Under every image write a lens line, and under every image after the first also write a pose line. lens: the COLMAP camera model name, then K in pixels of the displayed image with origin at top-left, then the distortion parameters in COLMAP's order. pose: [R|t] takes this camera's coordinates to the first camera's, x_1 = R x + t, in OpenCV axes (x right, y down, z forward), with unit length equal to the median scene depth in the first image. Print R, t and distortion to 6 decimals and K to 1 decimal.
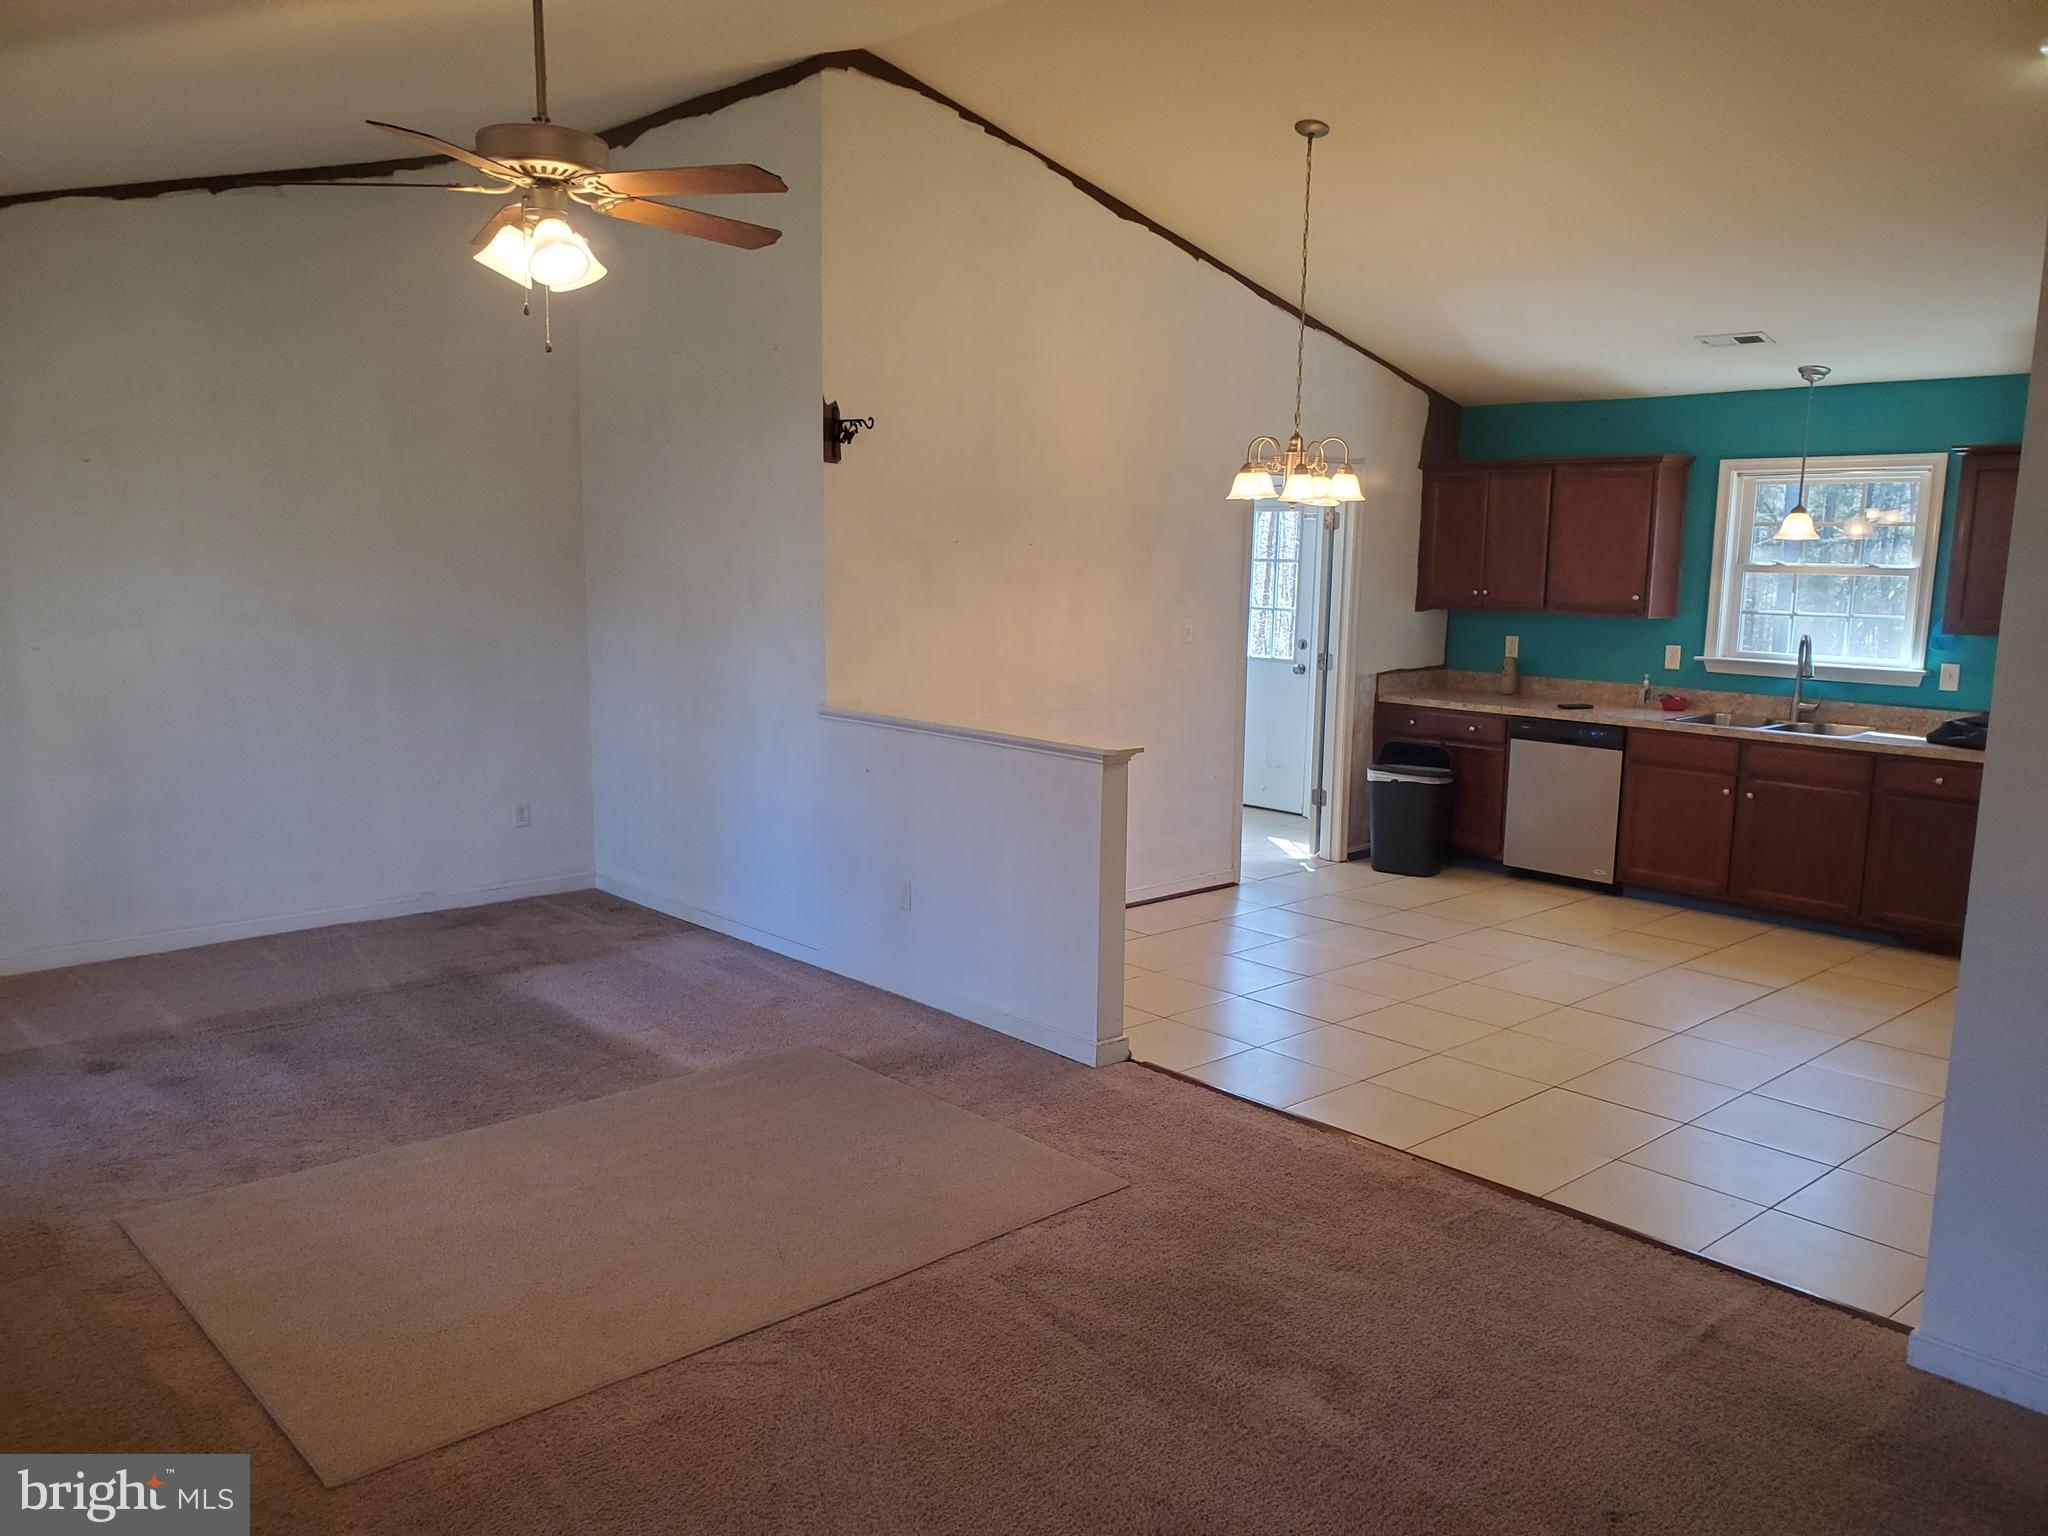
lens RADIAL K [[1616.3, 0, 1024.0], [0, 1616.3, 768.0], [0, 0, 1]] dist [0.068150, 0.000848]
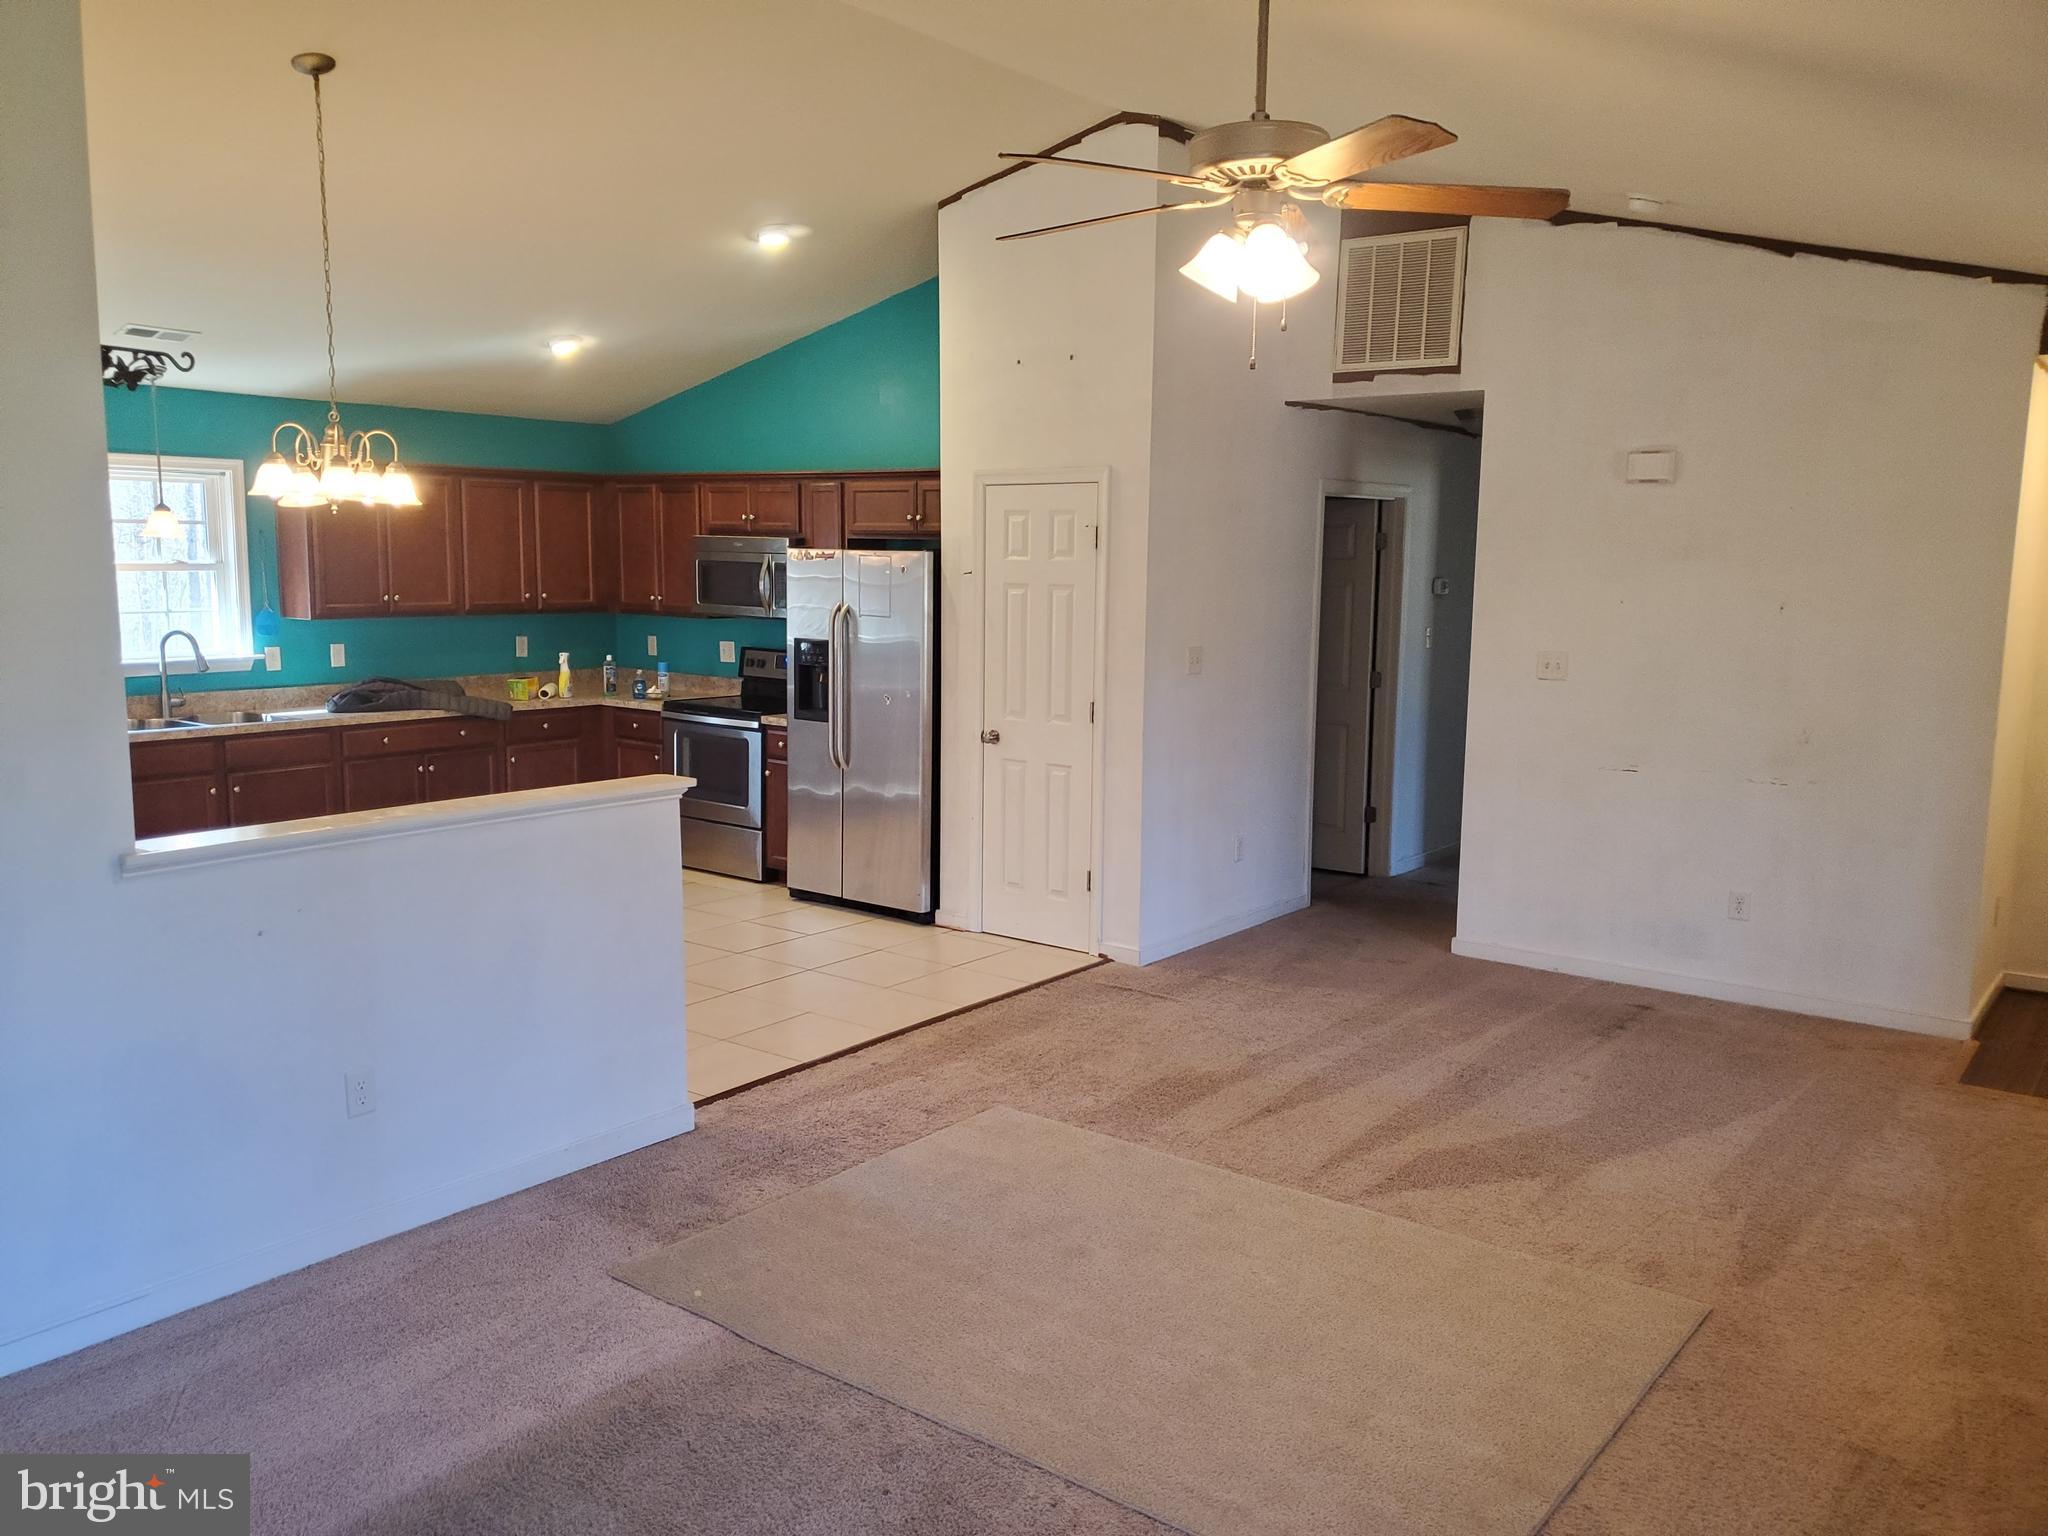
lens RADIAL K [[1591.0, 0, 1040.5], [0, 1591.0, 762.8], [0, 0, 1]] dist [0.010553, 0.003938]
pose [[-0.182659, -0.148527, 0.971893, -0.660336], [0.123953, 0.977157, 0.172627, -0.117602], [-0.975332, 0.152001, -0.160076, 0.724509]]
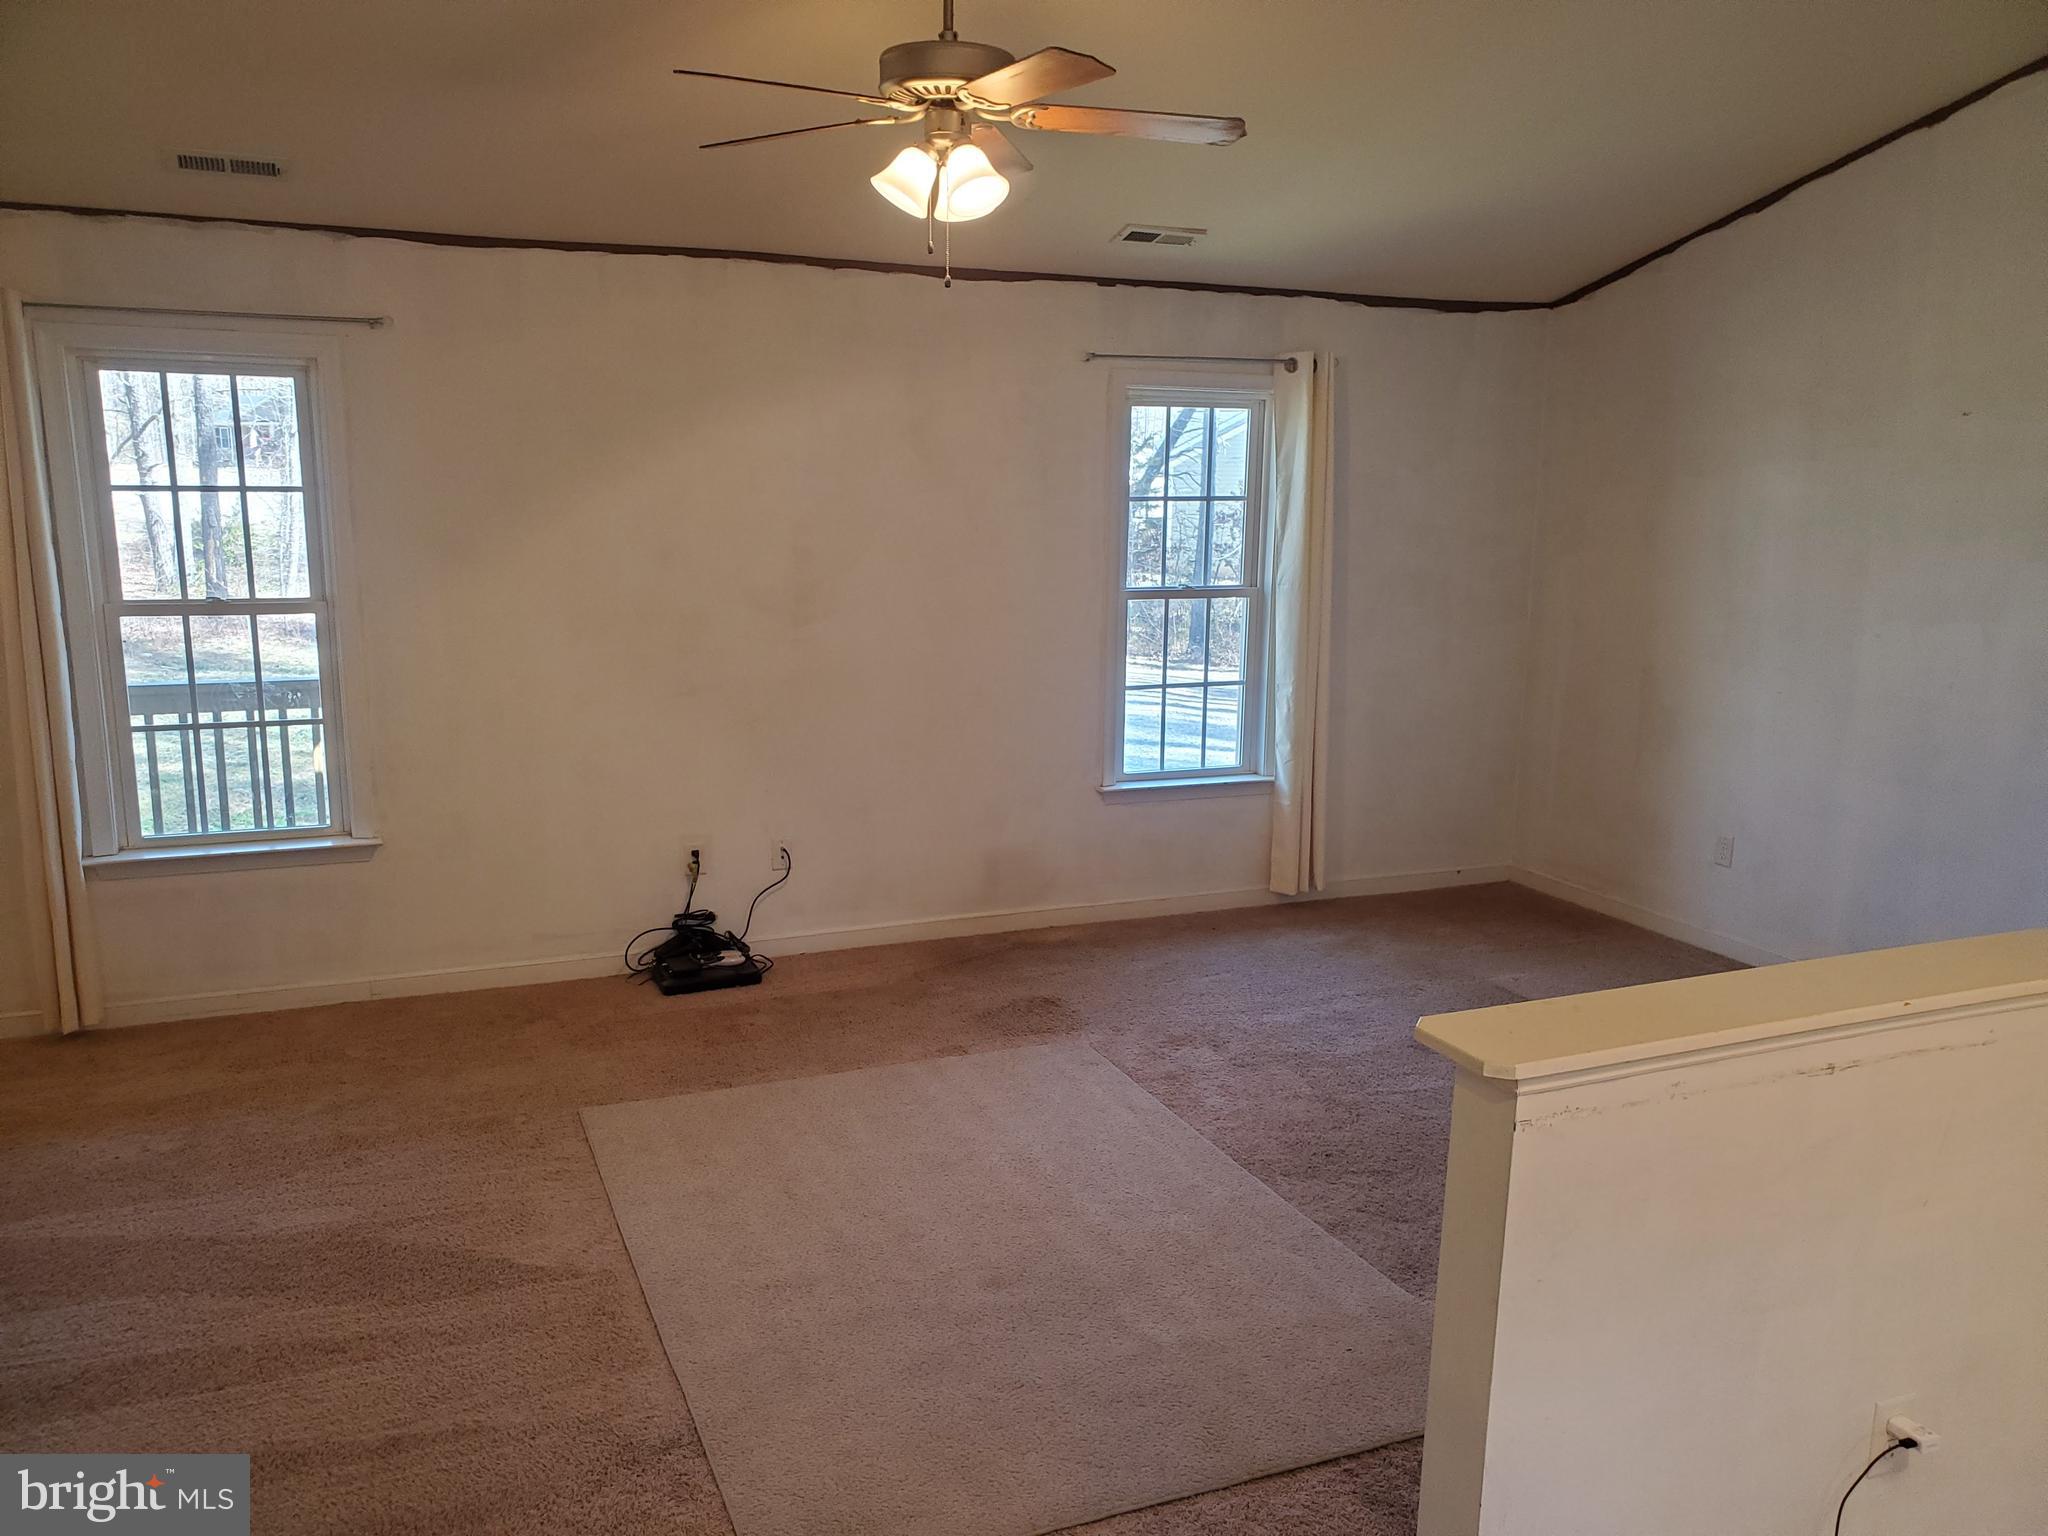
lens RADIAL K [[1591.0, 0, 1040.5], [0, 1591.0, 762.8], [0, 0, 1]] dist [0.010553, 0.003938]
pose [[-0.328729, 0.140370, -0.933934, 0.341120], [-0.155267, 0.967404, 0.200052, -0.105719], [0.931574, 0.210772, -0.296219, 0.776480]]
